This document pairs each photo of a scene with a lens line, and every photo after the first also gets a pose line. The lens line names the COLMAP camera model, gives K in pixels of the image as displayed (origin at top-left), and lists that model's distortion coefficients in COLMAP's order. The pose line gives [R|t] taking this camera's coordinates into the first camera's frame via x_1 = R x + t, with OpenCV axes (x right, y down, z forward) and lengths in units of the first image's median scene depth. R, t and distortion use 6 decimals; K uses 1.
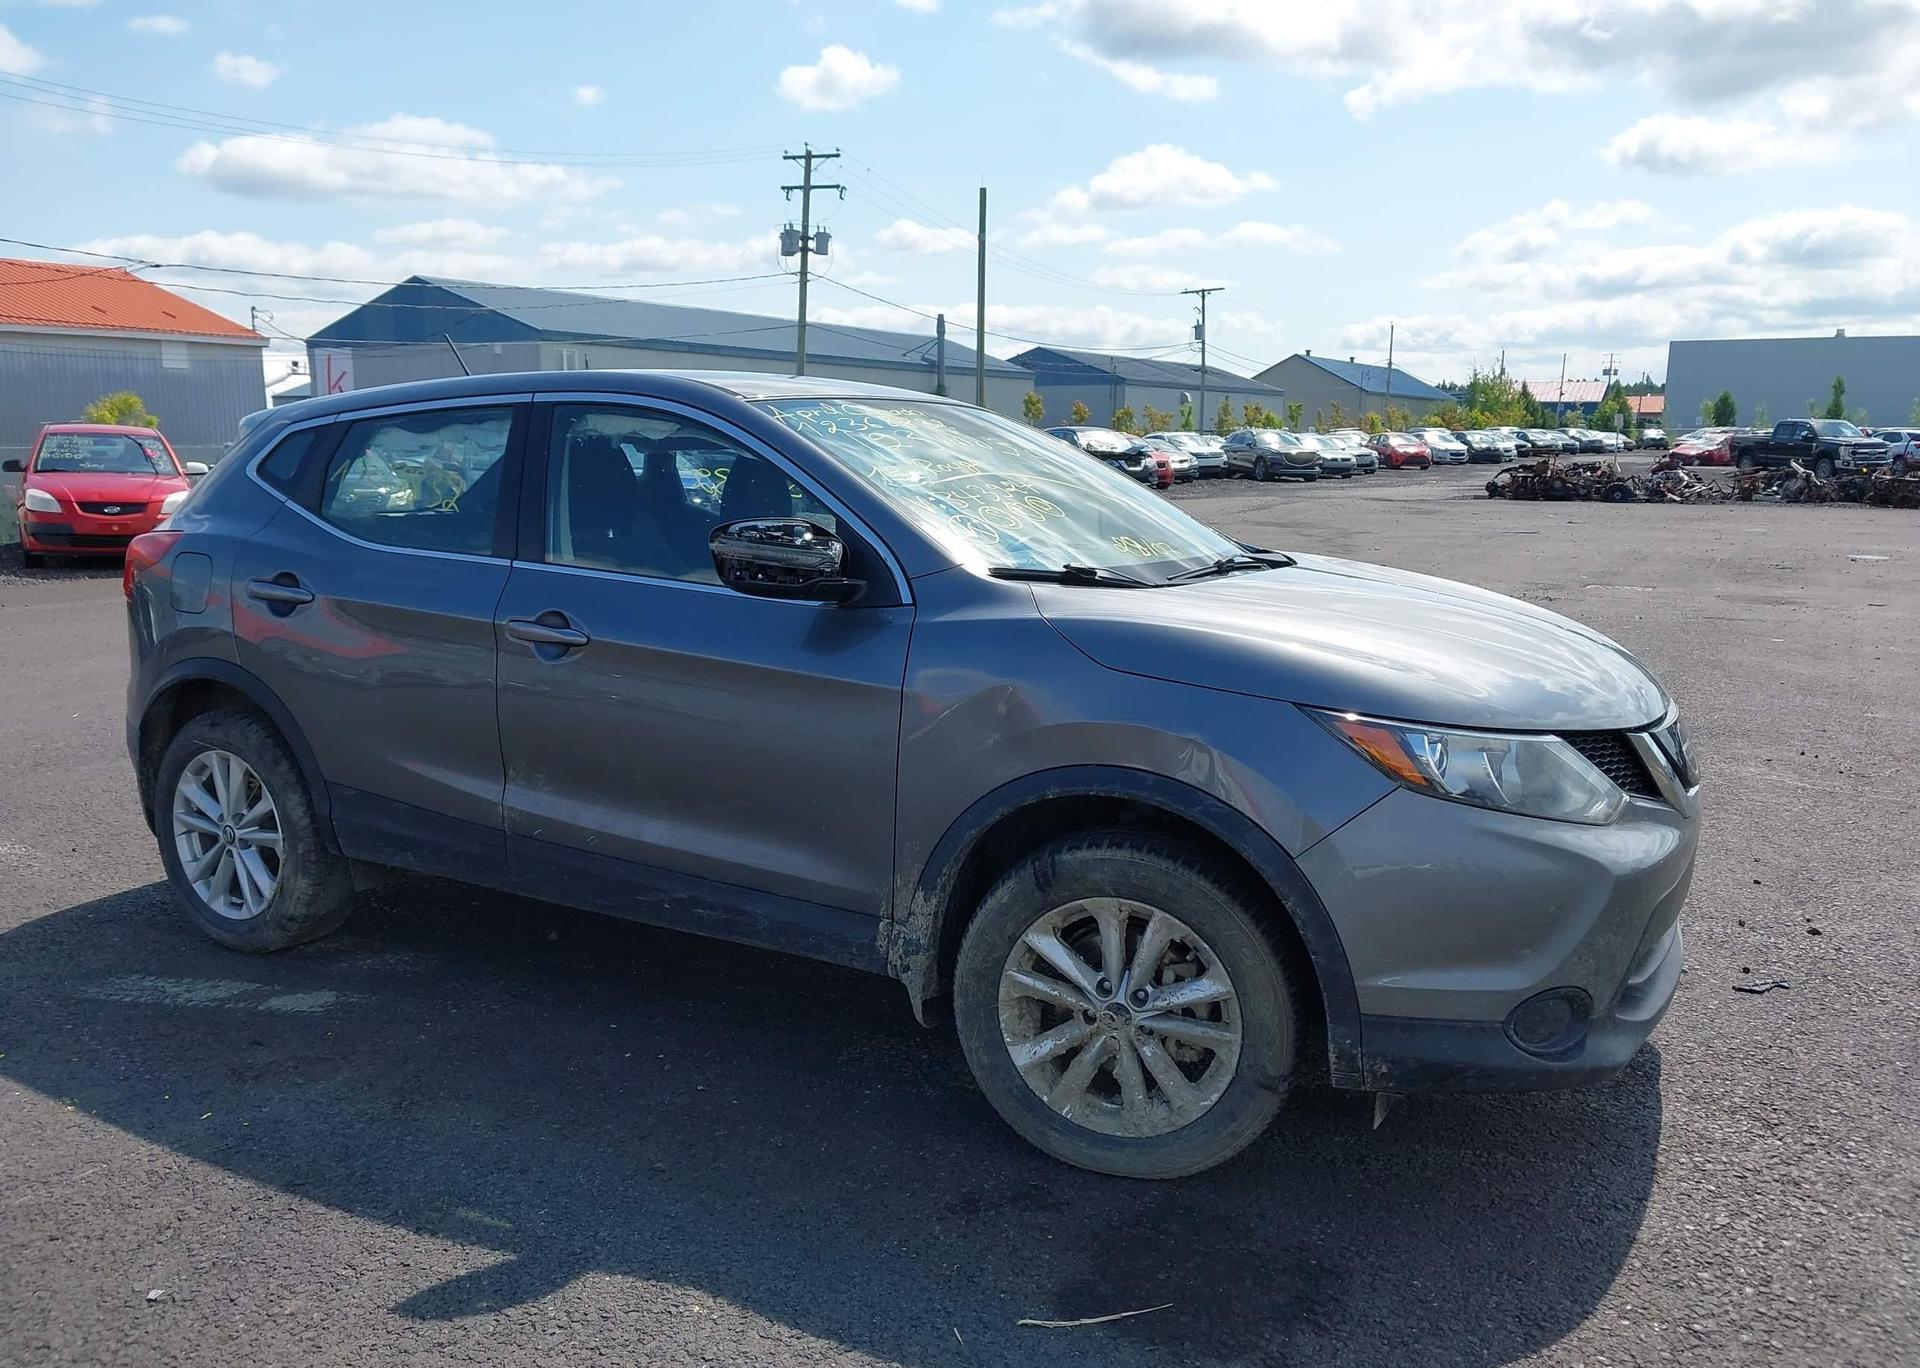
lens RADIAL K [[1573.9, 0, 960.0], [0, 1573.9, 684.0], [0, 0, 1]] dist [0.012848, -0.042493]
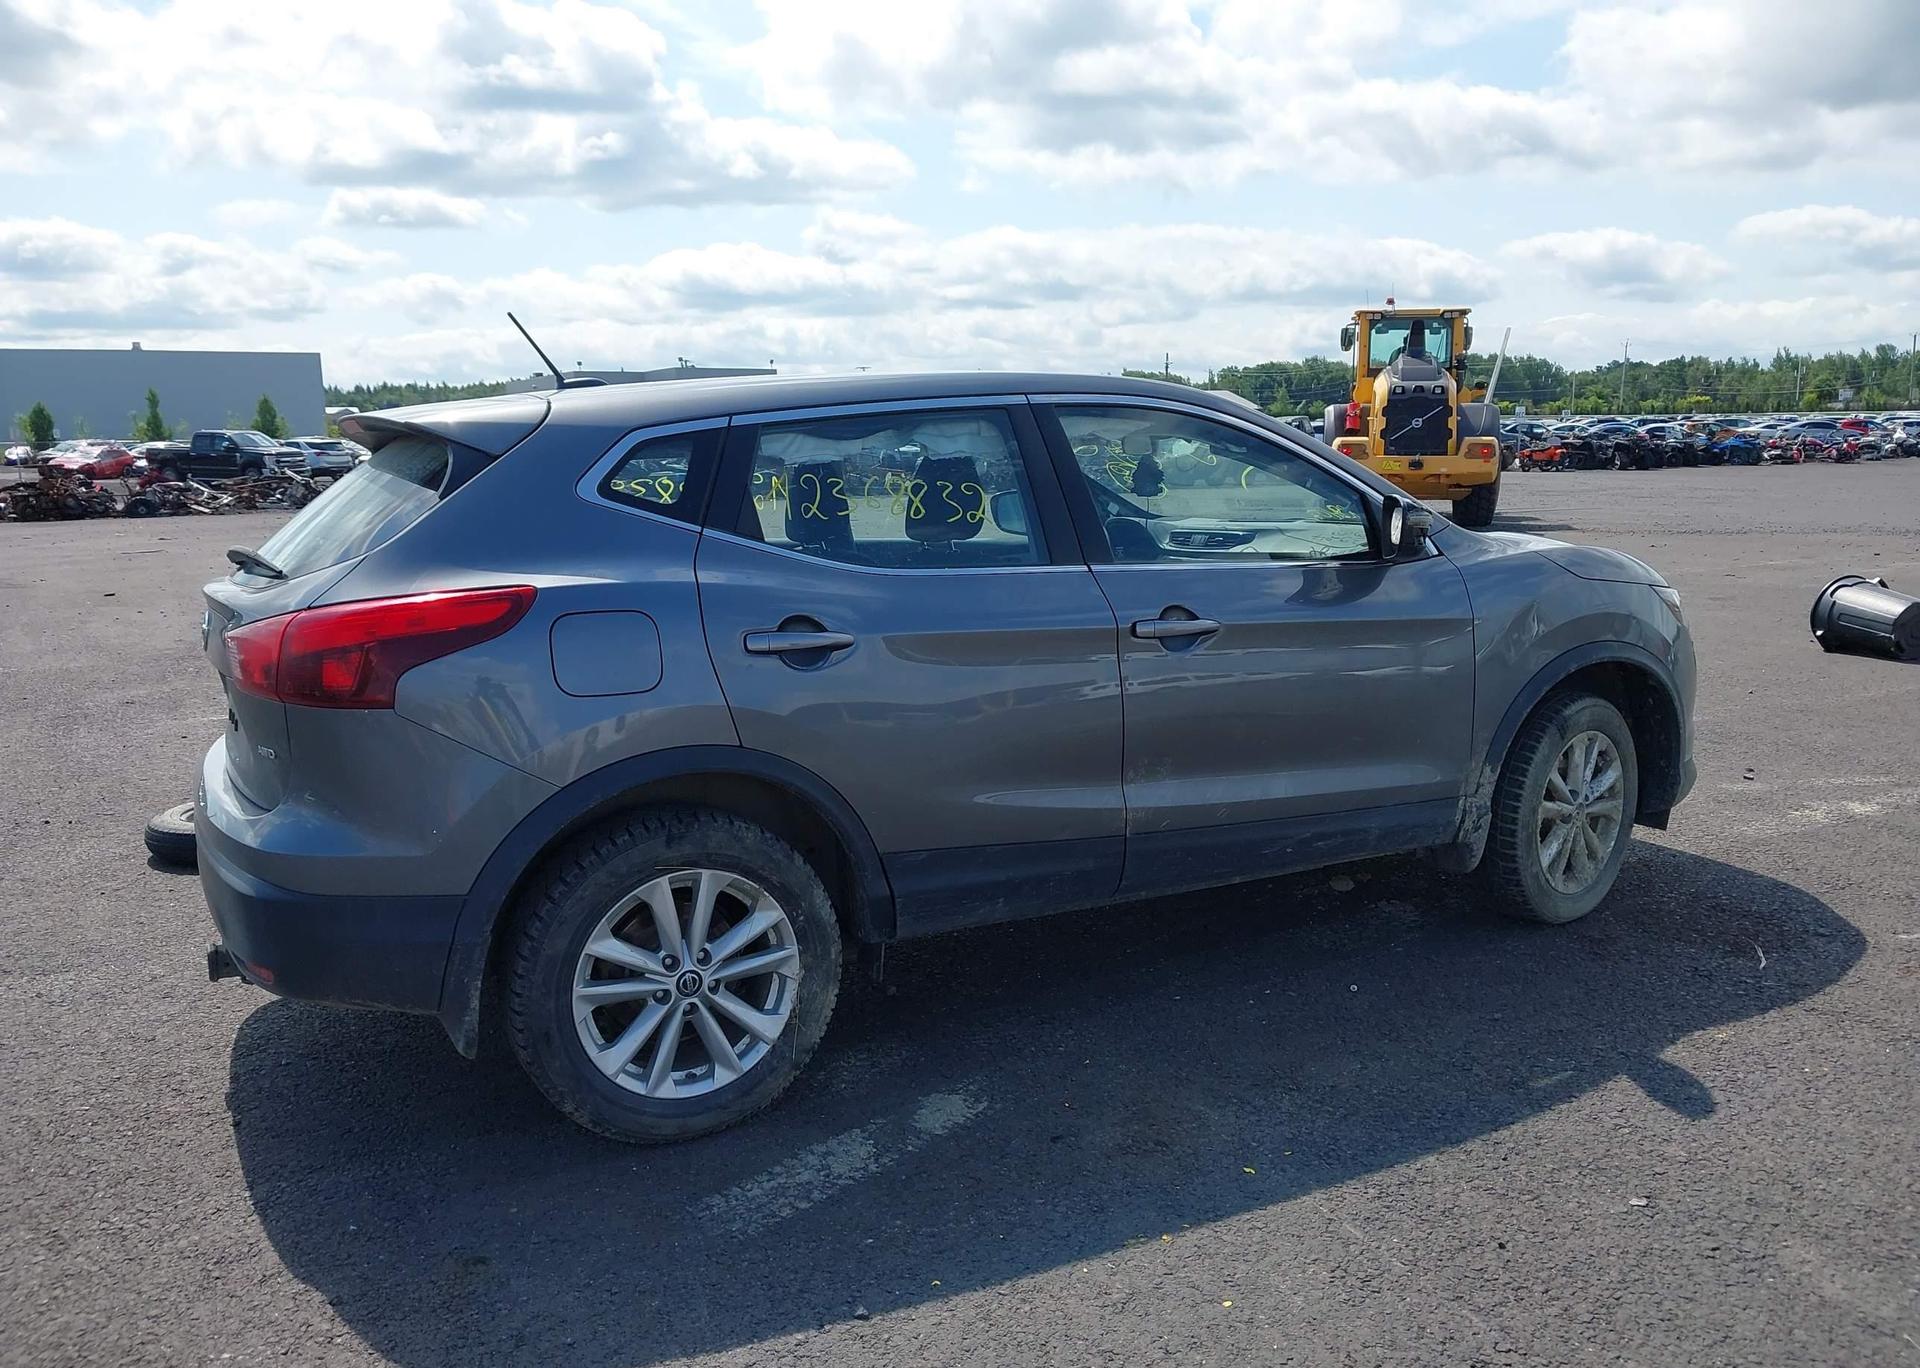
lens RADIAL K [[1612.1, 0, 949.2], [0, 1612.1, 629.1], [0, 0, 1]] dist [-0.000066, -0.021764]
pose [[0.488913, -0.109300, 0.865458, -0.135344], [0.148095, 0.988118, 0.041130, -0.010452], [-0.859670, 0.108061, 0.499290, 0.064757]]
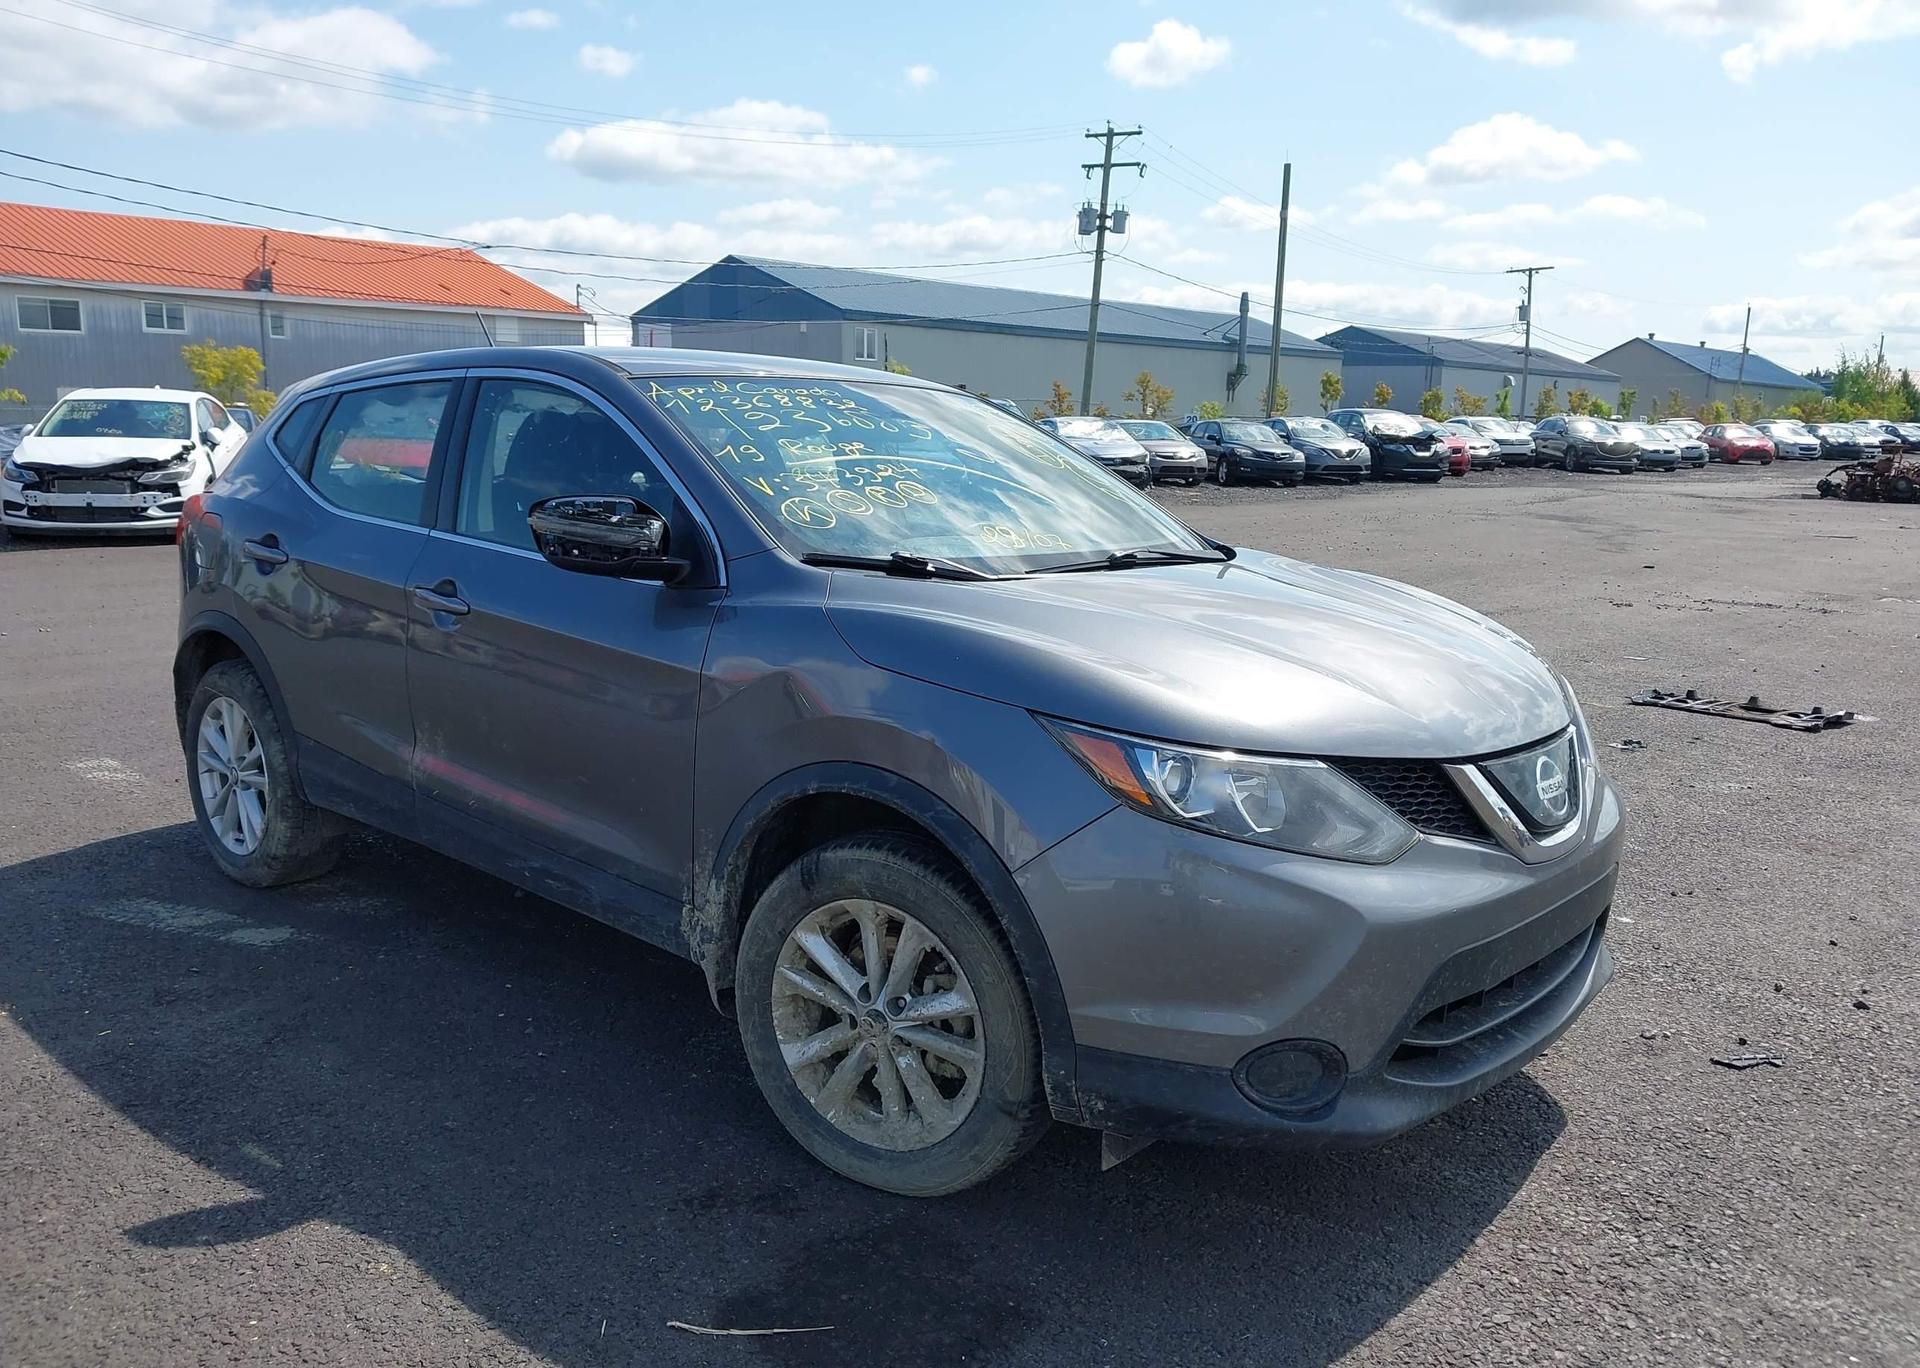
lens RADIAL K [[1562.9, 0, 954.0], [0, 1562.9, 703.1], [0, 0, 1]] dist [0.026826, -0.048023]
pose [[0.977396, 0.055508, -0.203998, 0.030135], [-0.050403, 0.998274, 0.030138, -0.001453], [0.205318, -0.019174, 0.978507, 0.006850]]
